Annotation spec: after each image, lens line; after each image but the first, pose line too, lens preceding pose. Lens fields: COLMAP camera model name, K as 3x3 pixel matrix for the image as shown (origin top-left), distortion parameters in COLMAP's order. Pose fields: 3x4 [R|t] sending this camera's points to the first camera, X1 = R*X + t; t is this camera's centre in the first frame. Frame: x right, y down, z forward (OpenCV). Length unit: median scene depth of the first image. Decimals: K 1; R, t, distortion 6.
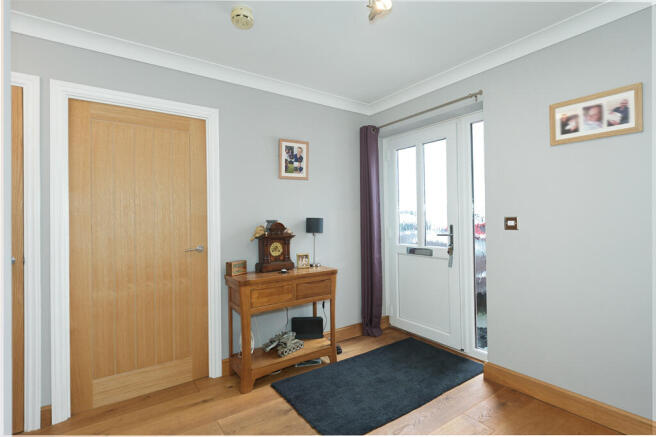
lens RADIAL K [[320.1, 0, 334.2], [0, 320.1, 217.6], [0, 0, 1]] dist [-0.004642, -0.001132]
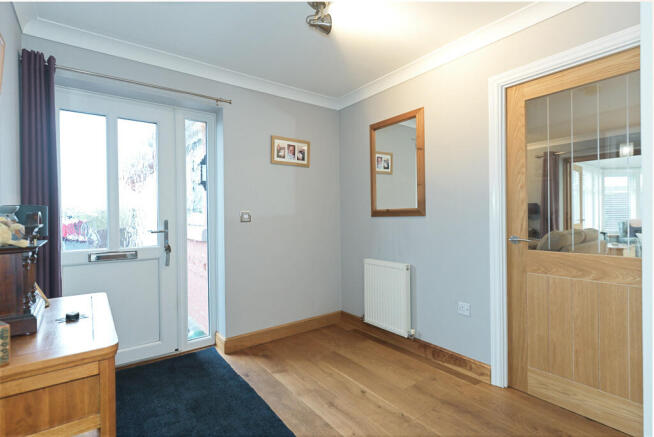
lens RADIAL K [[319.2, 0, 333.1], [0, 319.2, 216.9], [0, 0, 1]] dist [-0.004642, -0.001132]
pose [[-0.011911, -0.005939, 0.999911, -0.766908], [-0.001997, 0.999981, 0.005916, 0.009078], [-0.999927, -0.001926, -0.011923, 0.732124]]
